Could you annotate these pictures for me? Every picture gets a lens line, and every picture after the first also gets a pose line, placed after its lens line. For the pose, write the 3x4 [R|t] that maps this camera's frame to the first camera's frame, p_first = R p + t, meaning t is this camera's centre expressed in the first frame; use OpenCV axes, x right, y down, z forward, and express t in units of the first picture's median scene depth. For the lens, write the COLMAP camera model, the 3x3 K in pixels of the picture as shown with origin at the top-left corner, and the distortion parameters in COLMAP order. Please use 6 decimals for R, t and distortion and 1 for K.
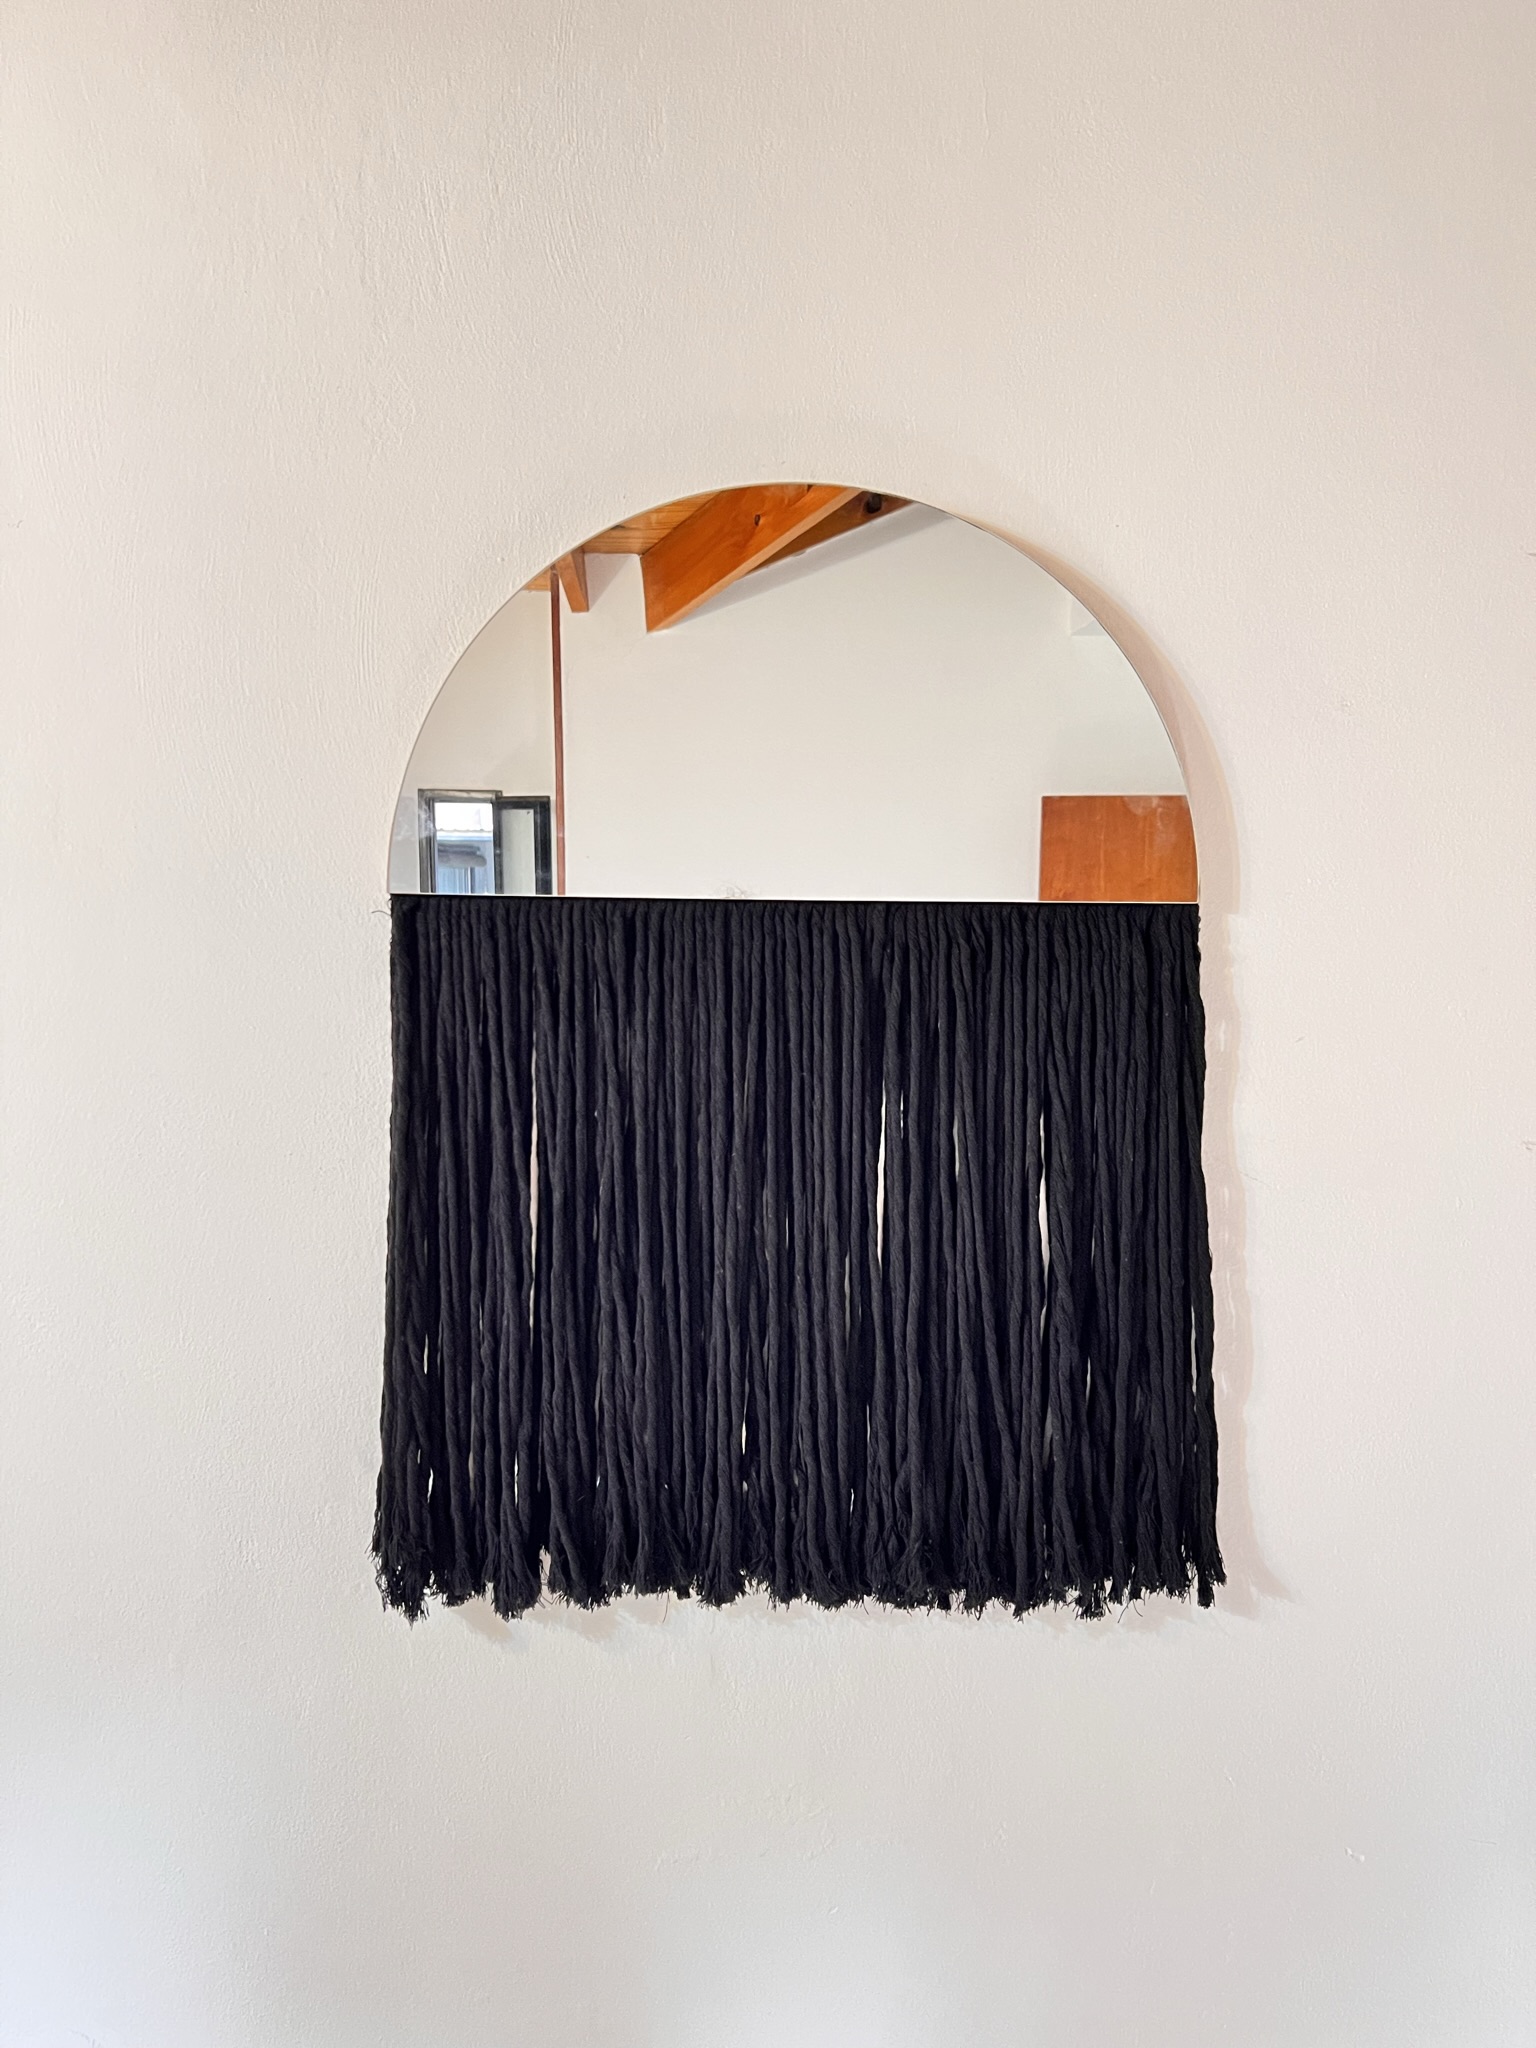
lens RADIAL K [[1544.1, 0, 759.8], [0, 1544.1, 984.4], [0, 0, 1]] dist [0.027775, -0.041775]
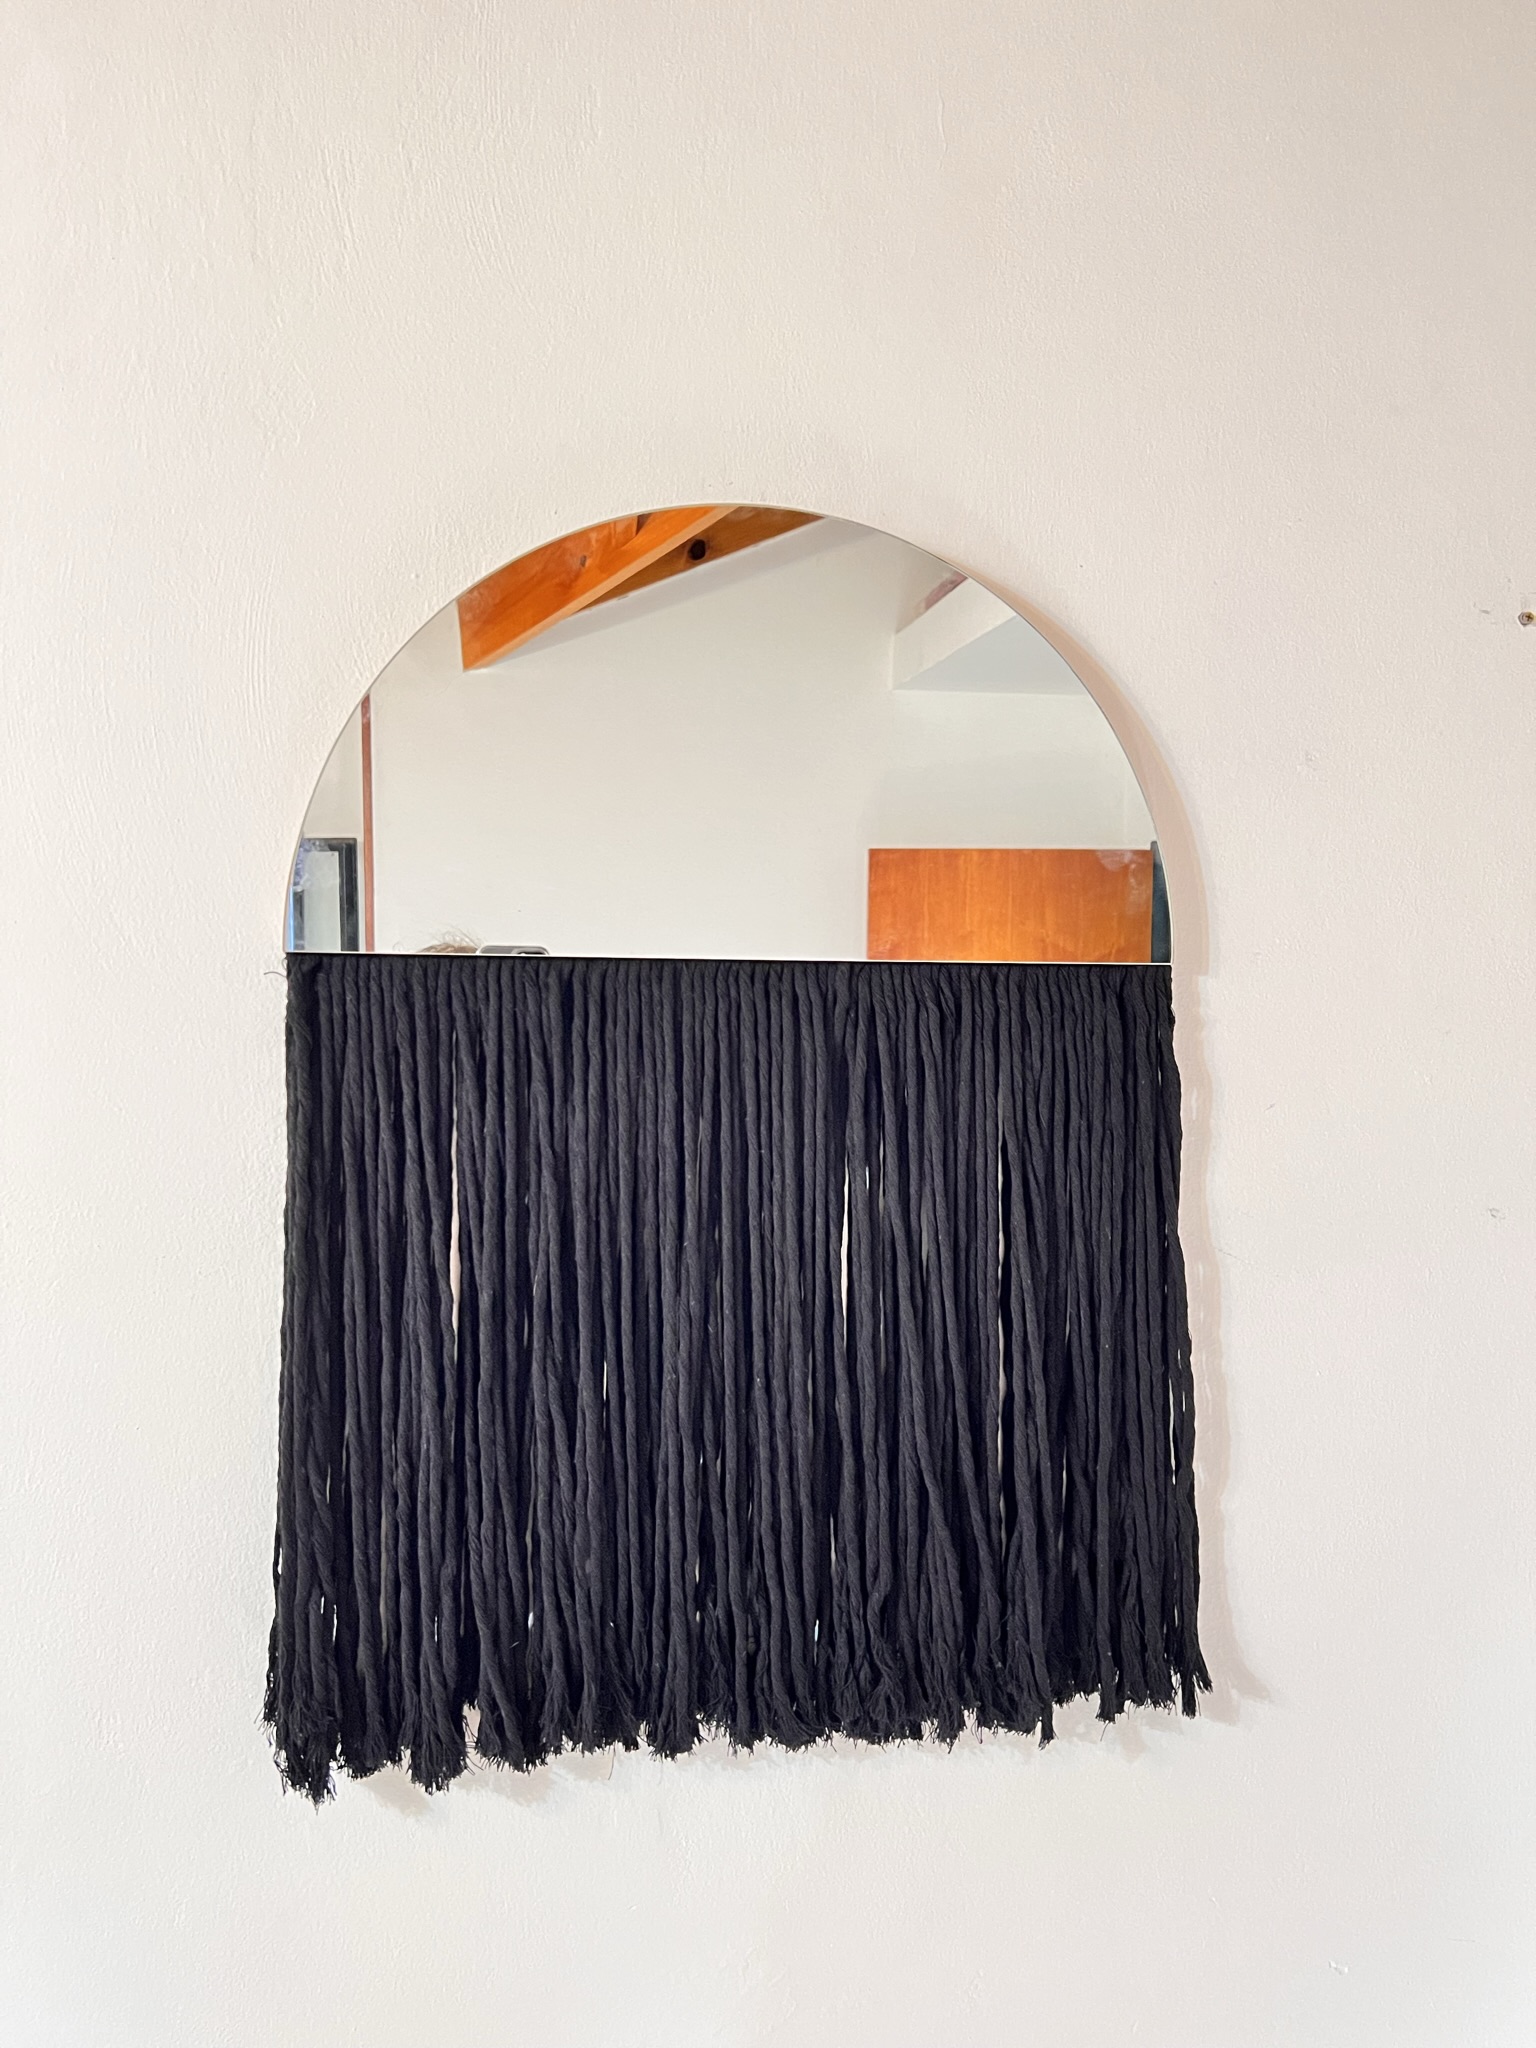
lens RADIAL K [[1544.1, 0, 779.7], [0, 1544.1, 987.6], [0, 0, 1]] dist [0.027775, -0.041775]
pose [[0.988954, -0.003063, 0.148192, -0.094130], [0.007205, 0.999598, -0.027427, -0.013266], [-0.148048, 0.028192, 0.988578, 0.100785]]
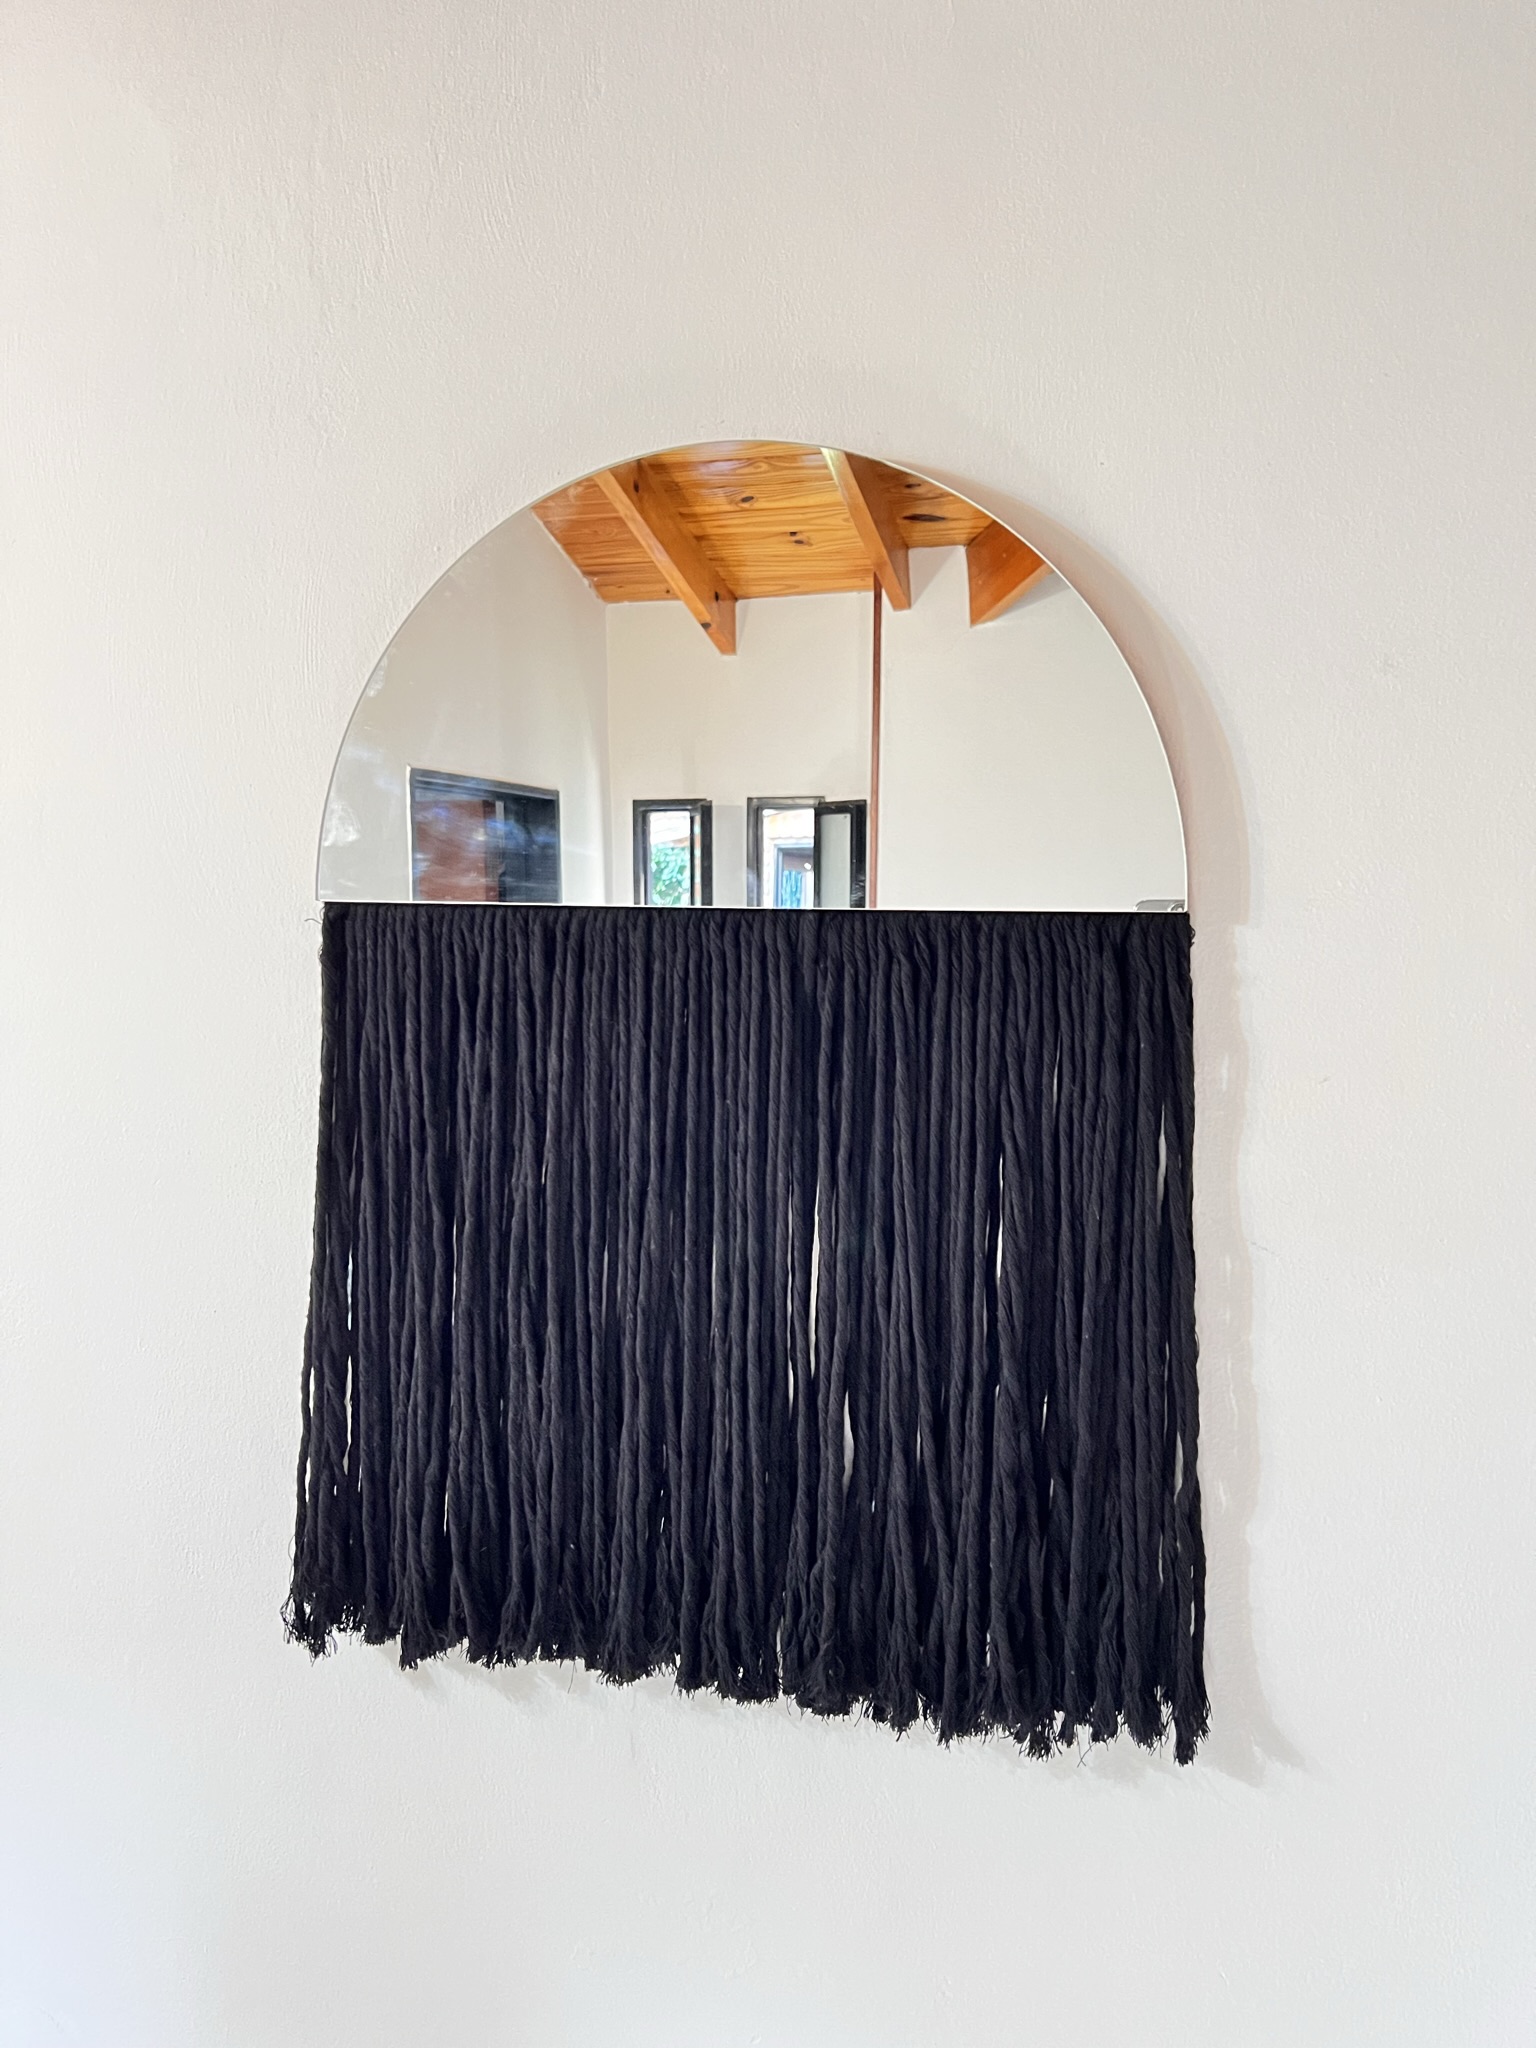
lens RADIAL K [[1544.1, 0, 766.5], [0, 1544.1, 987.4], [0, 0, 1]] dist [0.027775, -0.041775]
pose [[0.962984, 0.013736, -0.269207, 0.289294], [-0.013705, 0.999904, 0.001994, -0.010854], [0.269209, 0.001770, 0.963080, 0.143012]]
